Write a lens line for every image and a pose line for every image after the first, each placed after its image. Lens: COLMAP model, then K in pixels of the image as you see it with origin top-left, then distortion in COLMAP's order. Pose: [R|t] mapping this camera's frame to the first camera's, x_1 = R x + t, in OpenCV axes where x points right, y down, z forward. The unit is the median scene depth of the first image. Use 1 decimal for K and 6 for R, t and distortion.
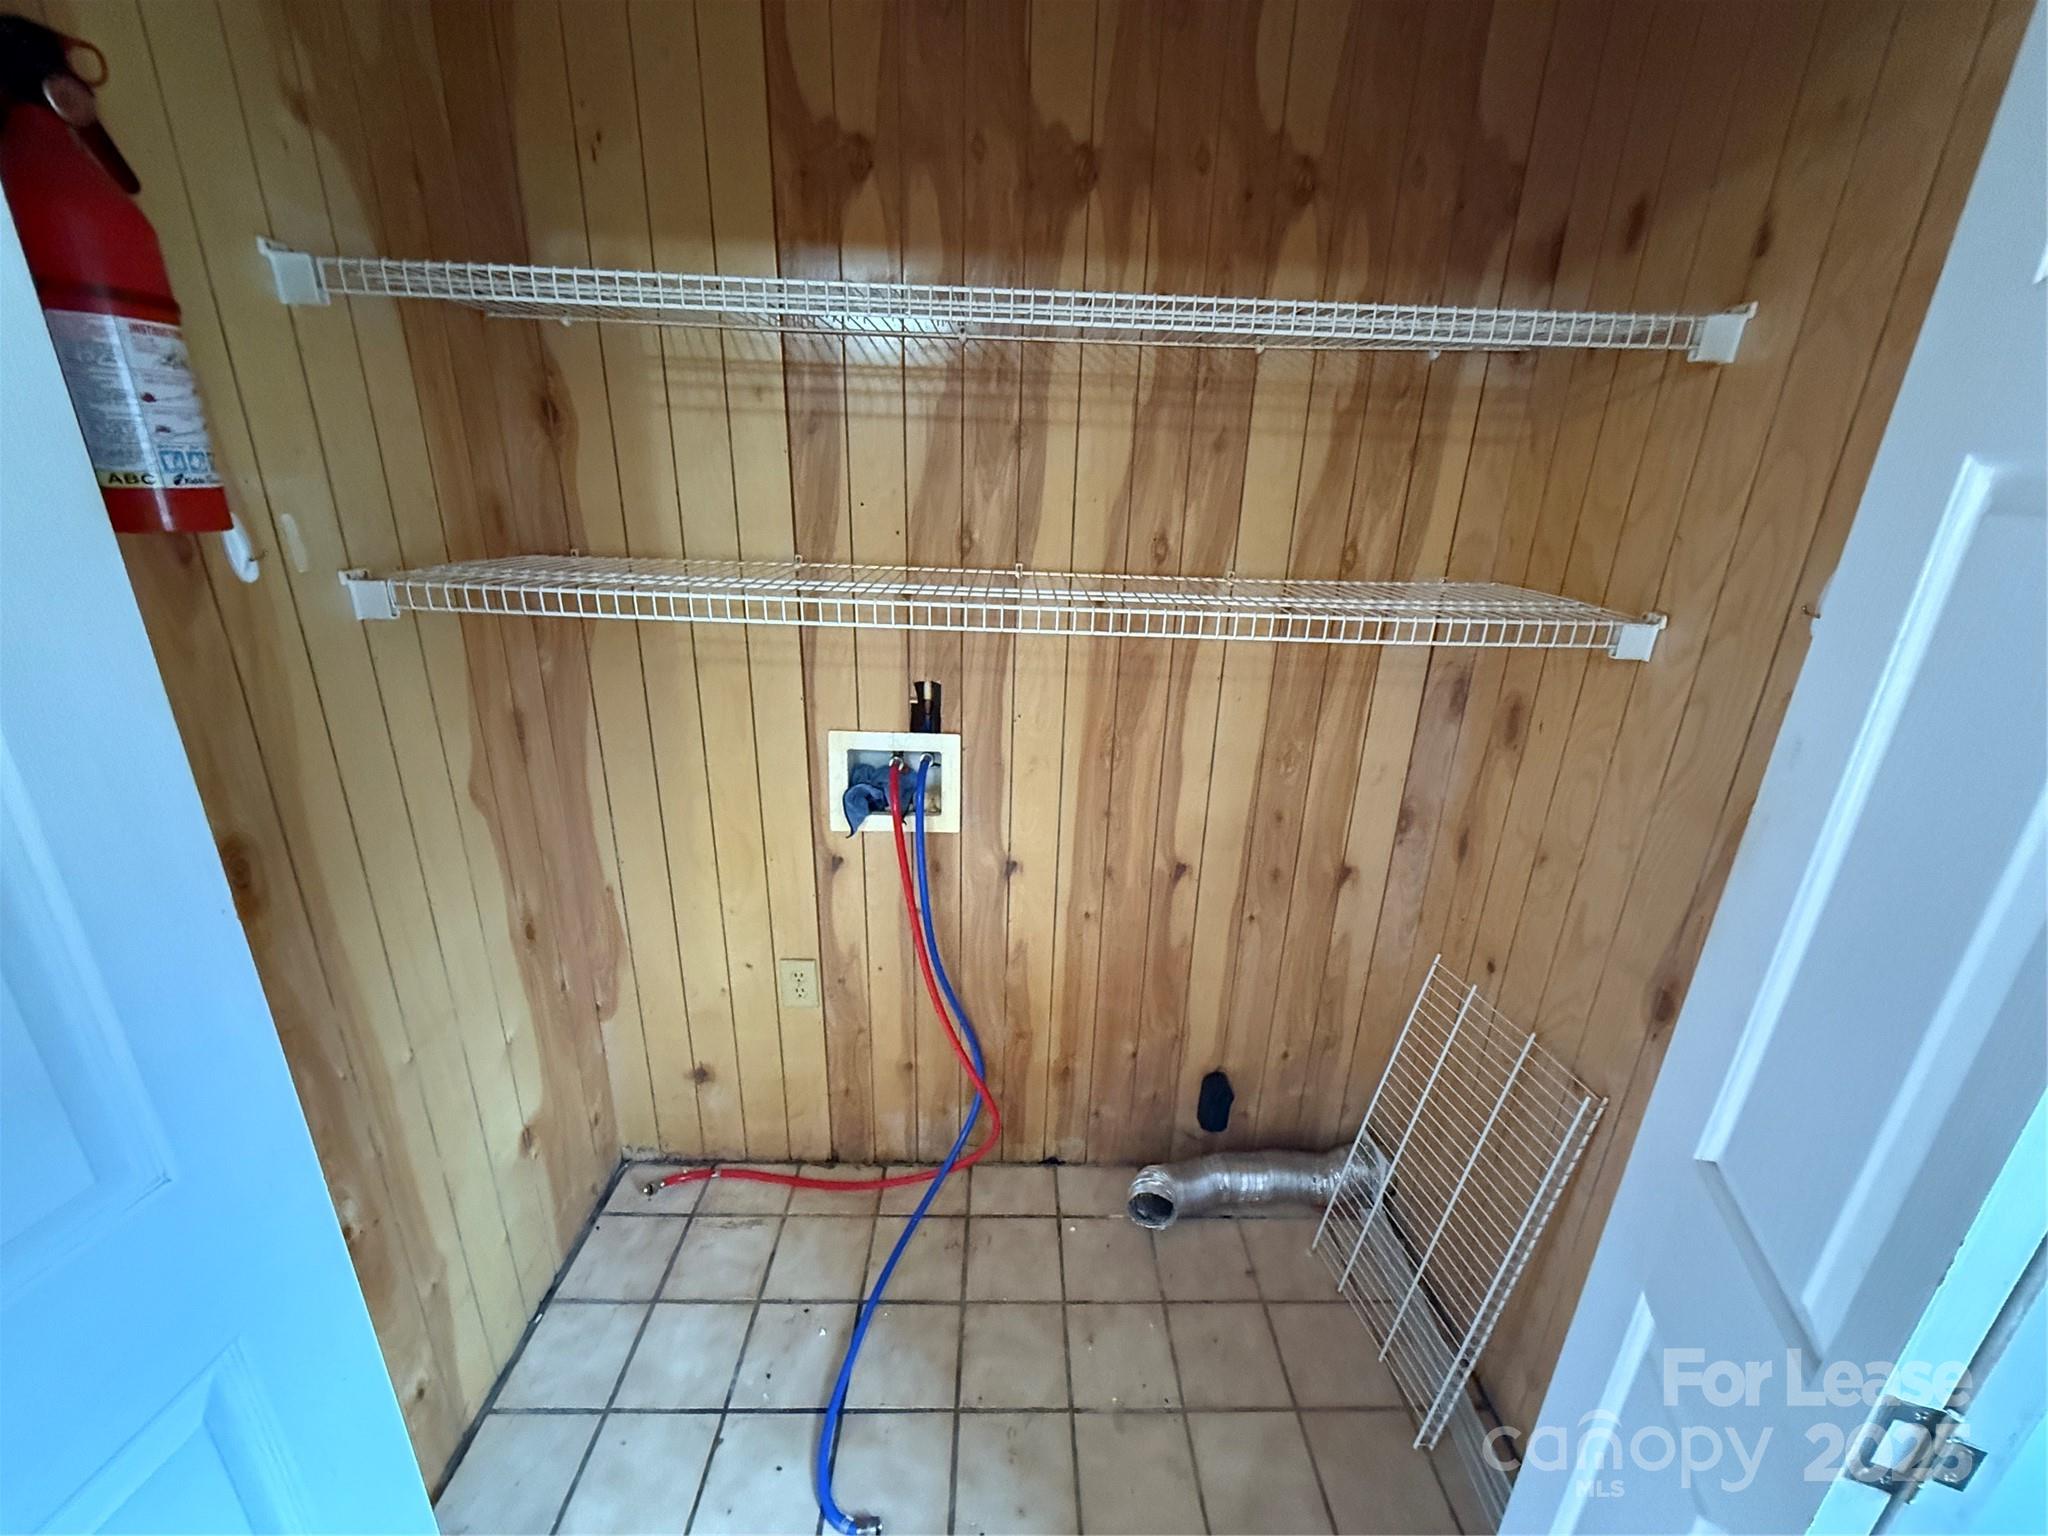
lens RADIAL K [[817.9, 0, 1022.8], [0, 817.9, 762.7], [0, 0, 1]] dist [-0.002506, 0.000109]
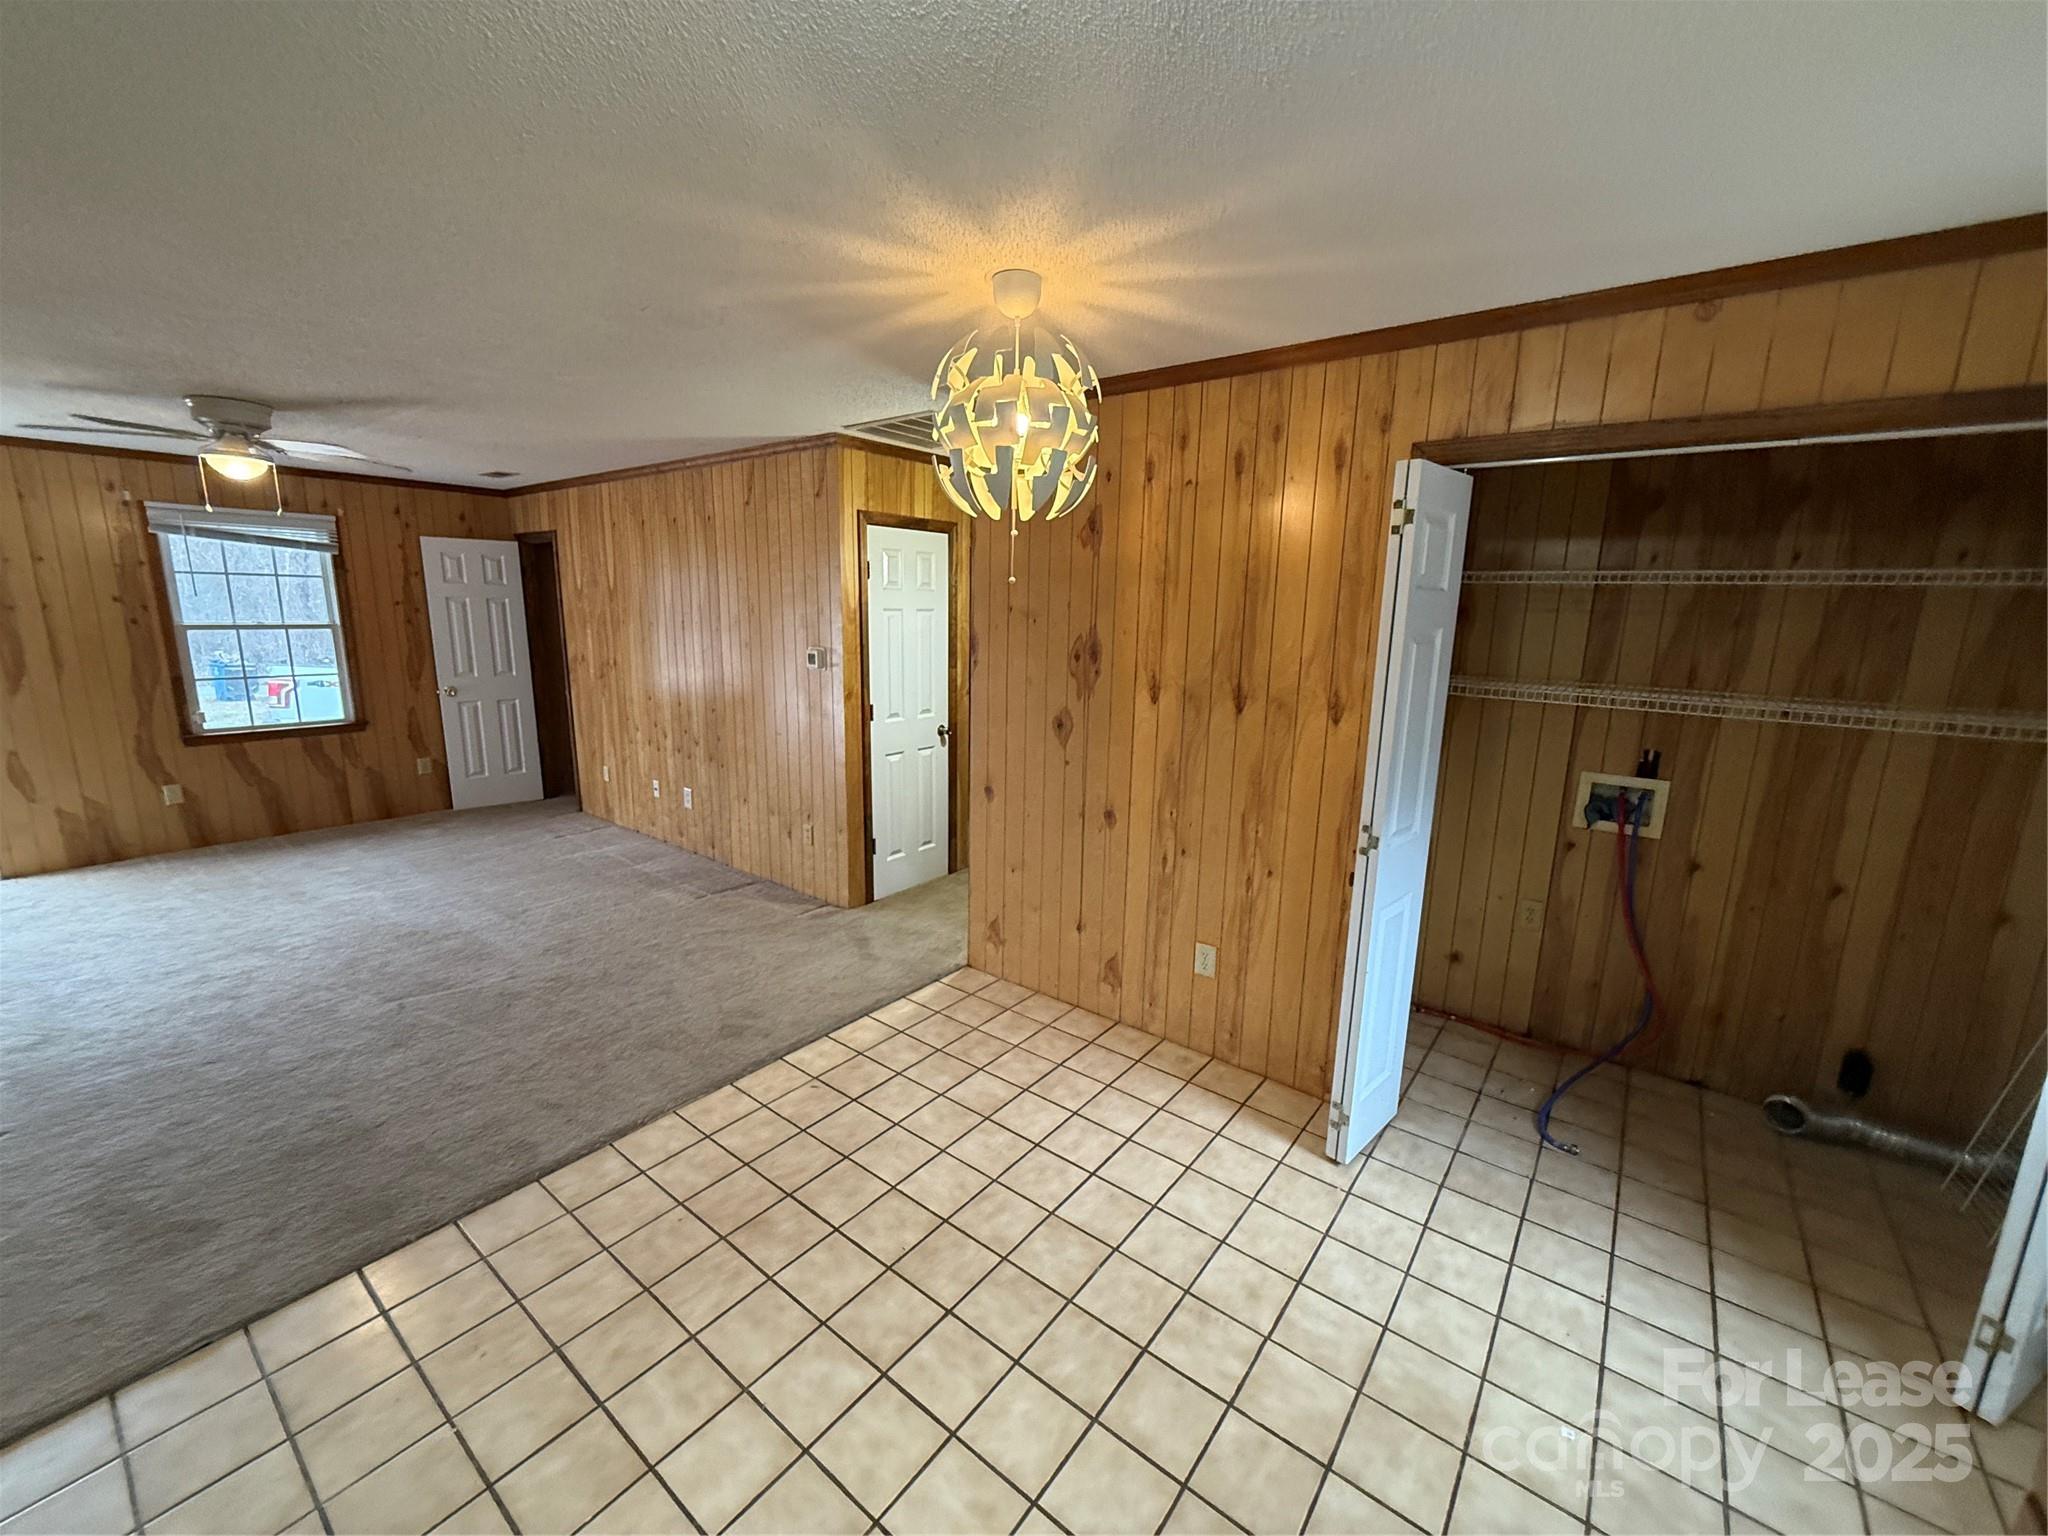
lens RADIAL K [[817.9, 0, 1018.8], [0, 817.9, 766.7], [0, 0, 1]] dist [-0.002506, 0.000109]
pose [[0.777882, 0.108861, -0.618910, -0.080082], [-0.211479, 0.972785, -0.094694, 0.382516], [0.591758, 0.204547, 0.779733, -1.164329]]
